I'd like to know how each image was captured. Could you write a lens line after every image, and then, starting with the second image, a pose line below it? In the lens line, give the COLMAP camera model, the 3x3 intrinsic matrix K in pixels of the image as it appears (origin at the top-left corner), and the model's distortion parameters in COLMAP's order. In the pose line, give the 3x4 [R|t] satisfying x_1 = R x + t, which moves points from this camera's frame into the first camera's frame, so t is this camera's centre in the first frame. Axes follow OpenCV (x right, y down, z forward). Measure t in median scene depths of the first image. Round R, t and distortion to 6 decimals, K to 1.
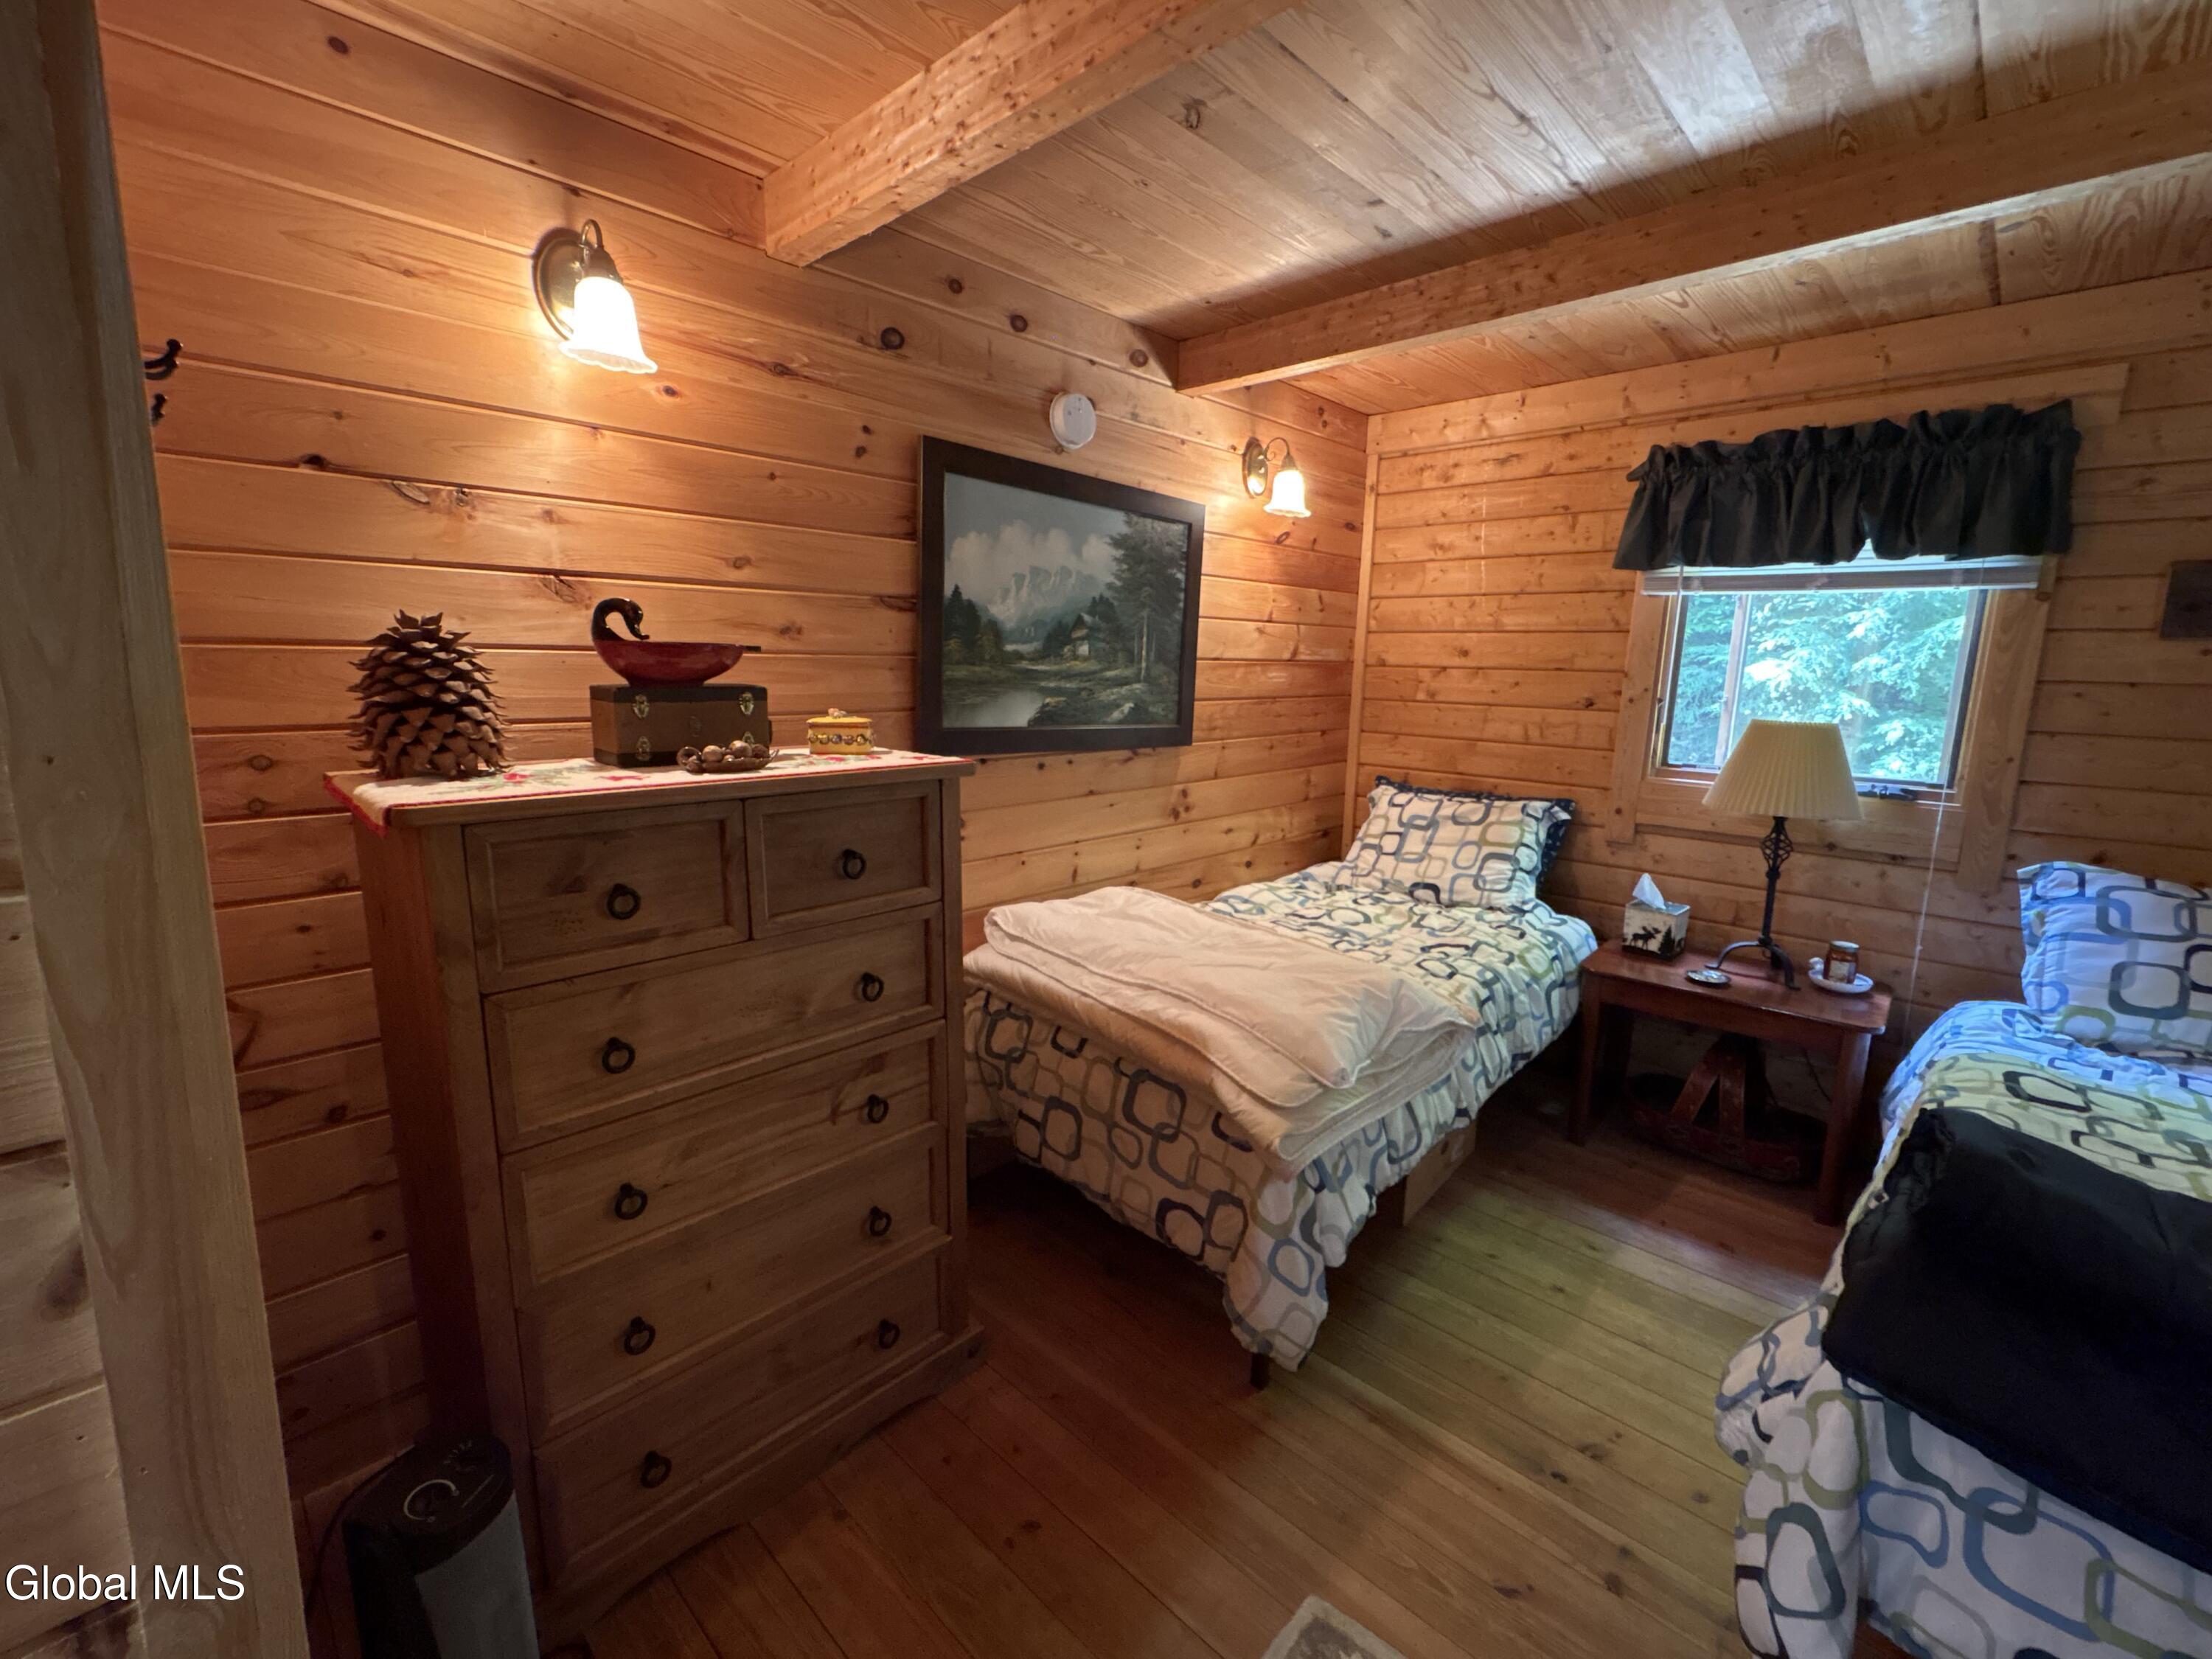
lens RADIAL K [[954.8, 0, 1097.8], [0, 954.8, 830.3], [0, 0, 1]] dist [0.000827, -0.000760]
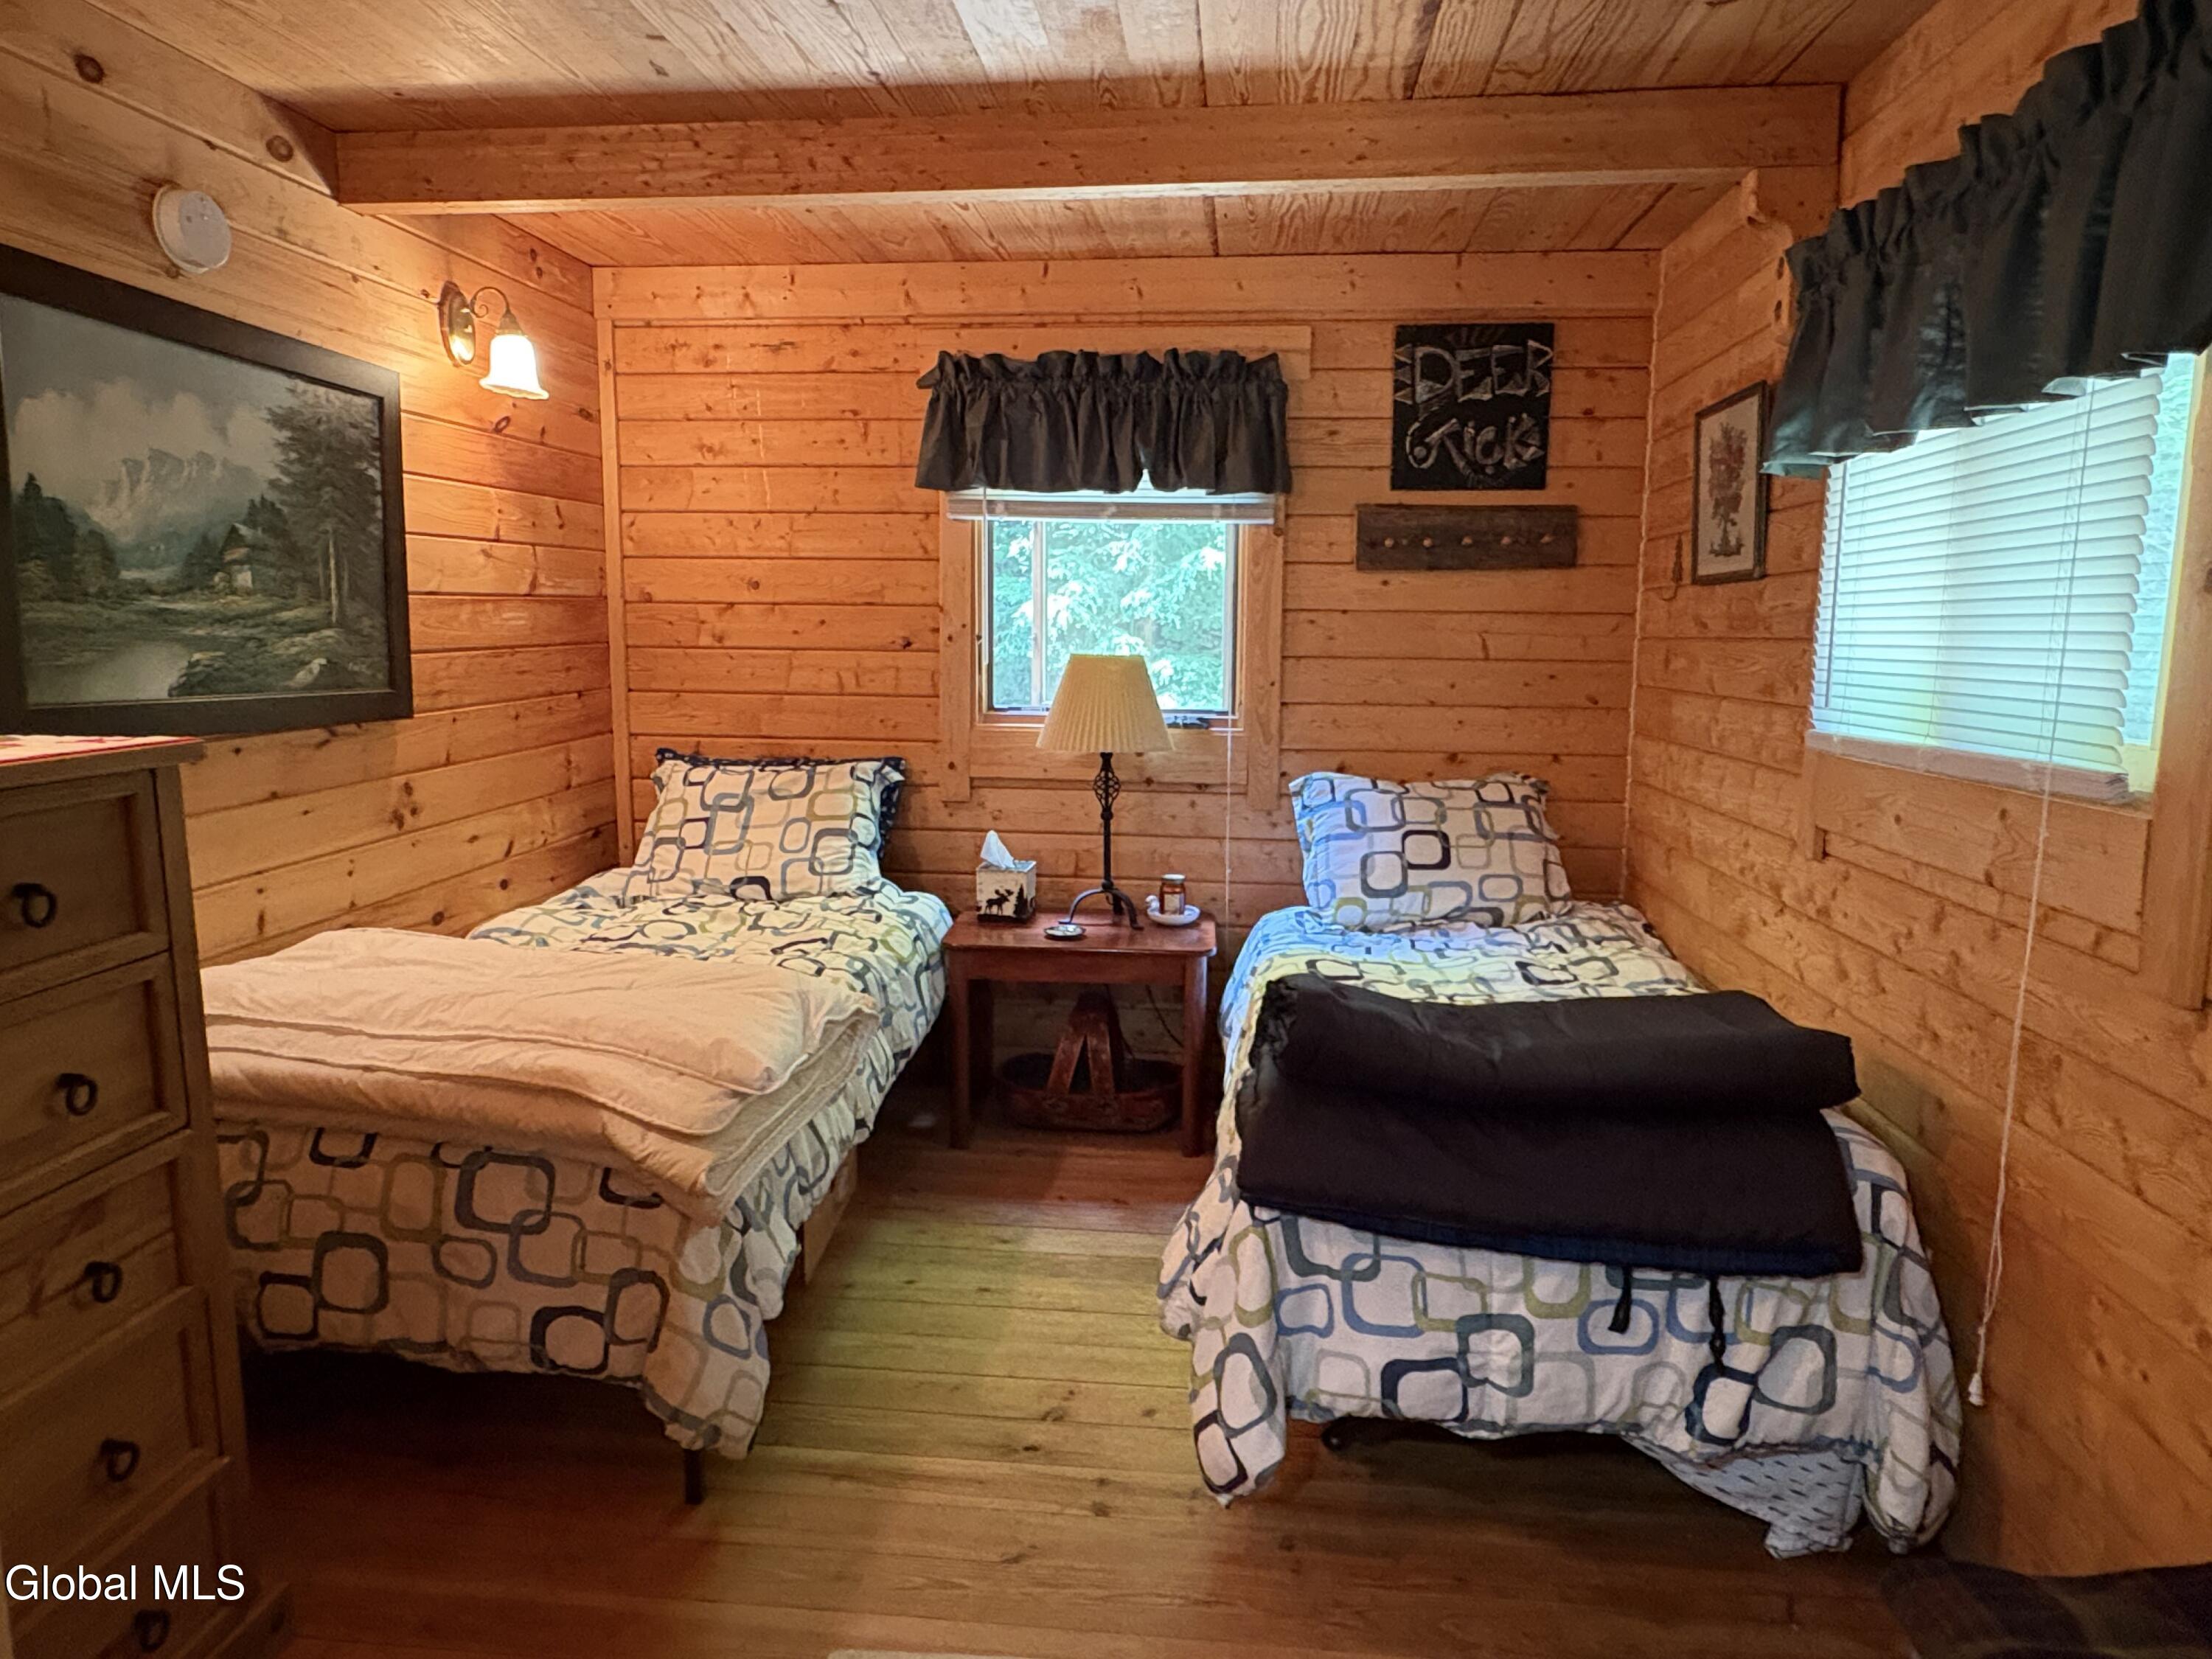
lens RADIAL K [[1407.6, 0, 1103.9], [0, 1407.6, 826.2], [0, 0, 1]] dist [0.002524, -0.005550]
pose [[0.786818, -0.104437, 0.608284, -0.192005], [0.114759, 0.993148, 0.022074, 0.032525], [-0.606422, 0.052438, 0.793412, -0.145104]]
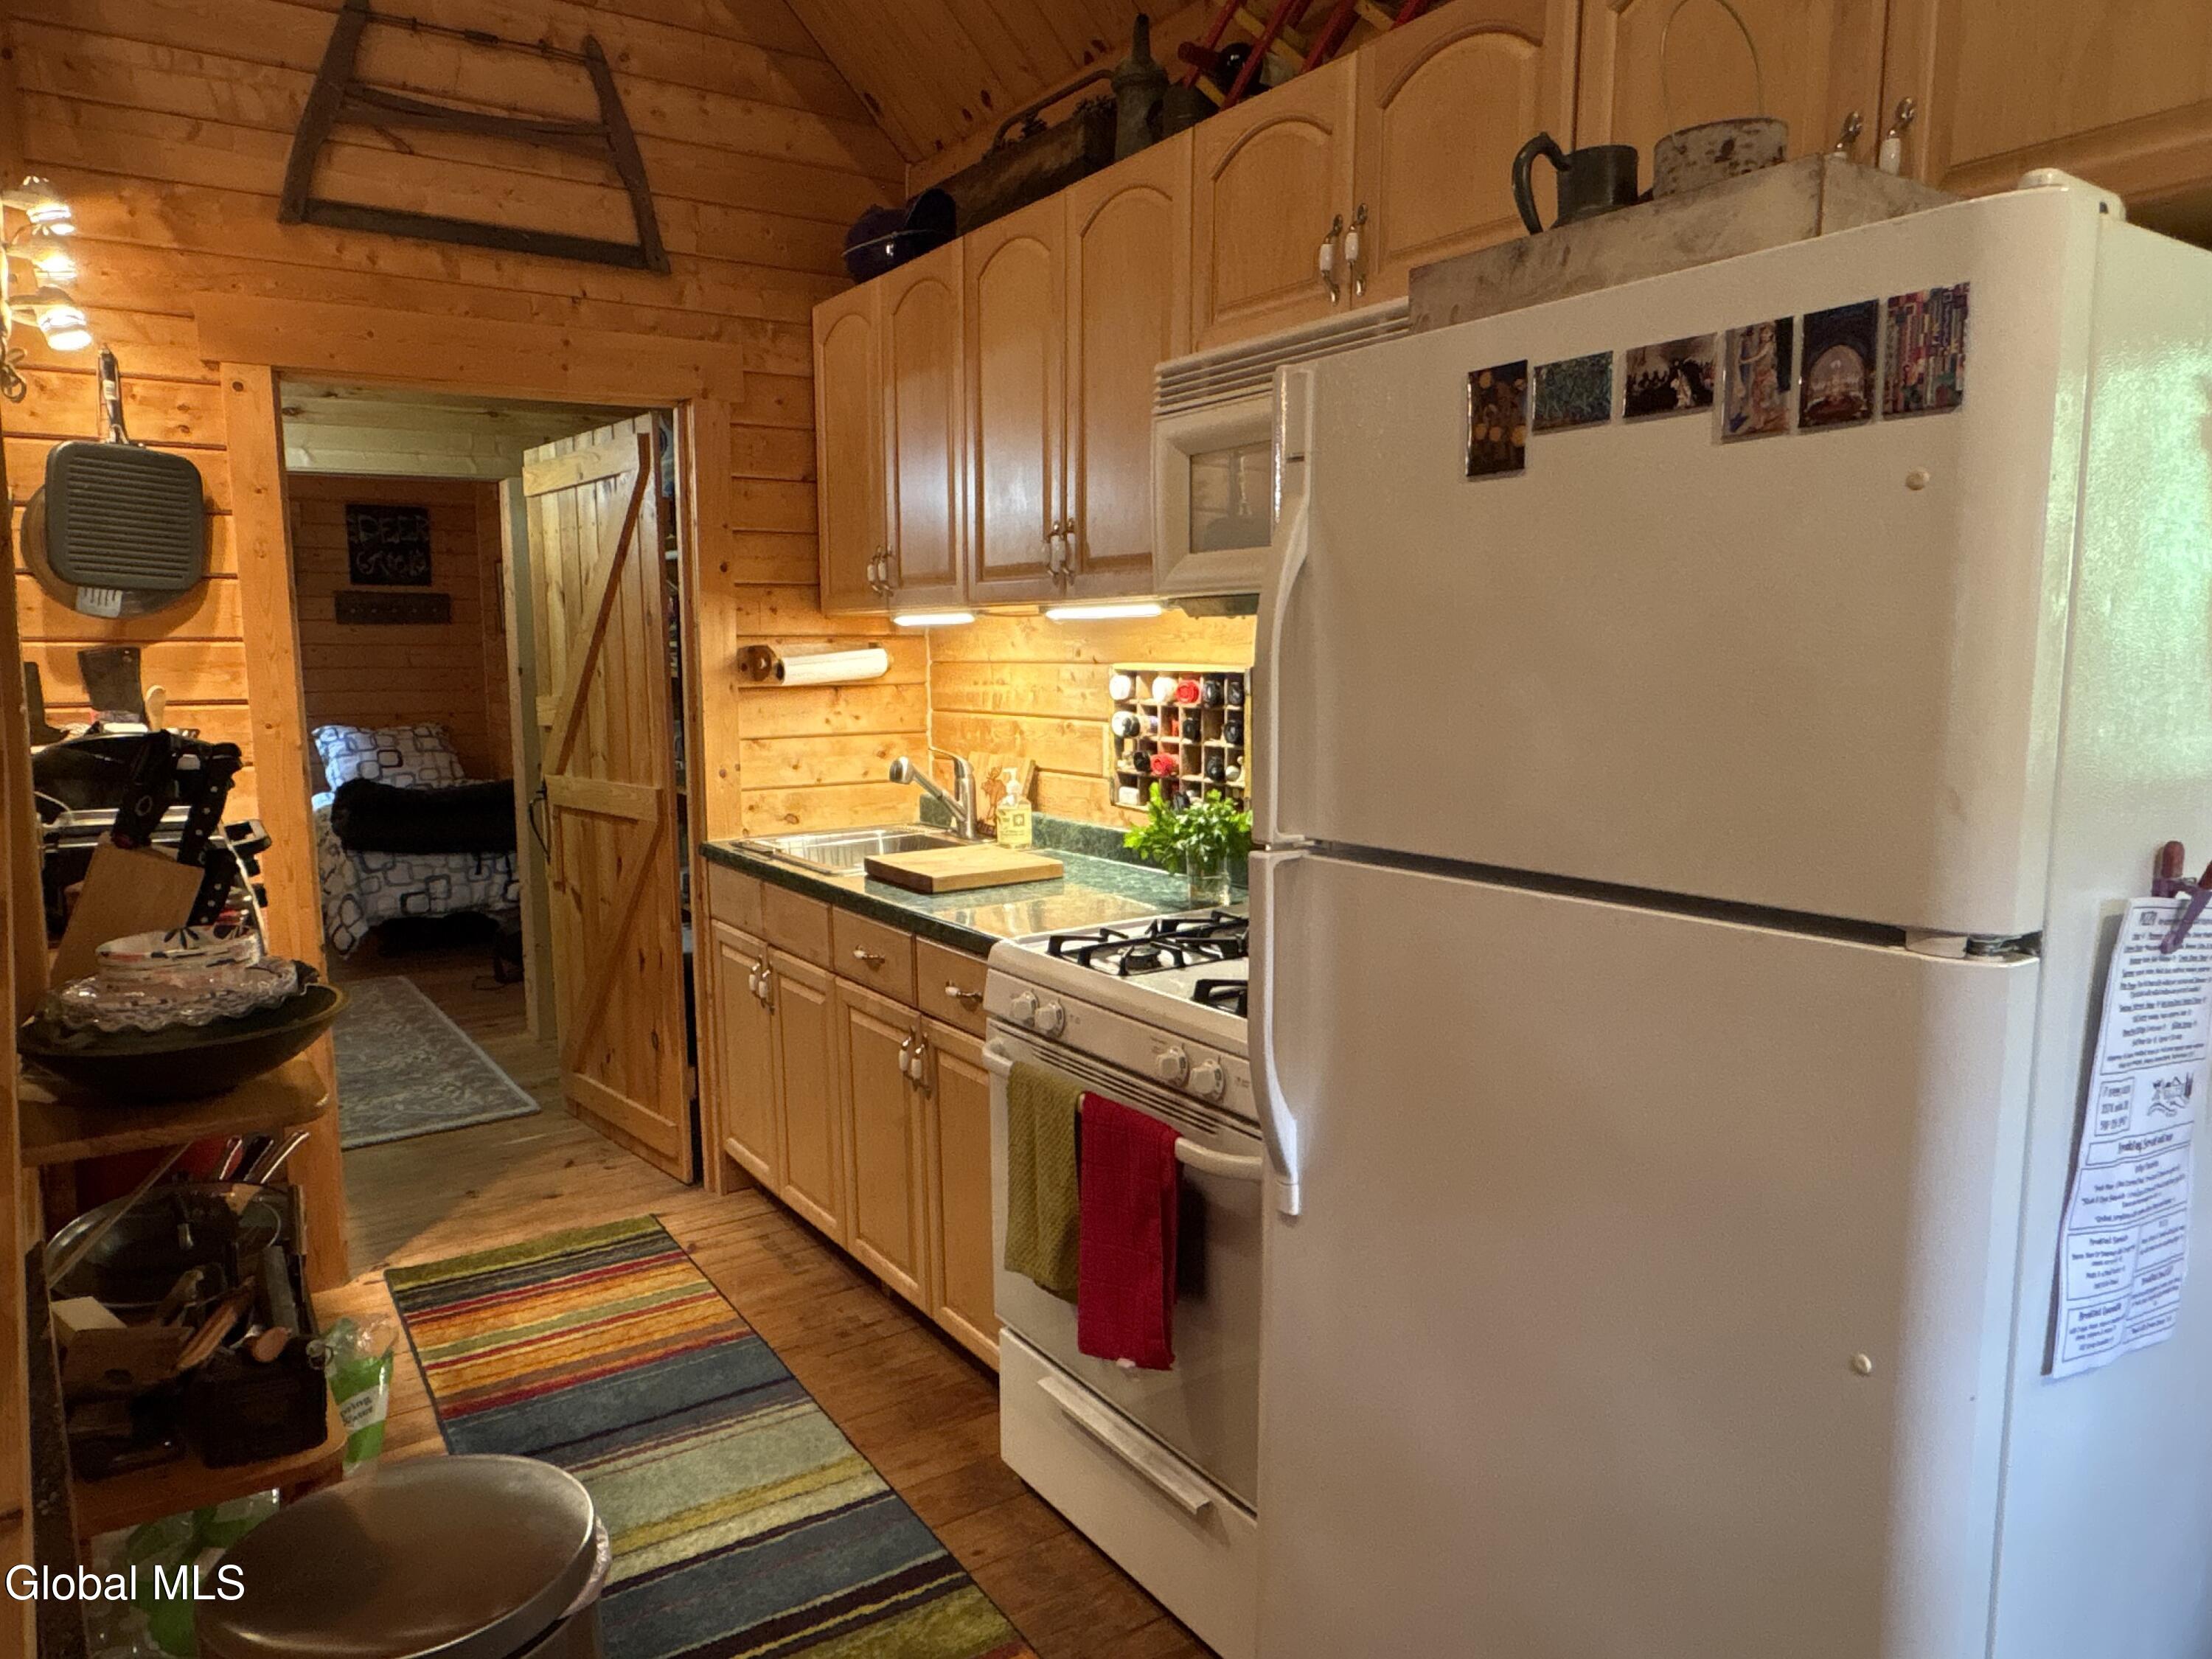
lens RADIAL K [[1477.9, 0, 1087.9], [0, 1477.9, 834.6], [0, 0, 1]] dist [-0.004691, 0.006851]
pose [[0.211320, -0.147910, 0.966161, -2.083044], [0.172224, 0.978652, 0.112153, 0.213886], [-0.962124, 0.142696, 0.232283, -1.542129]]
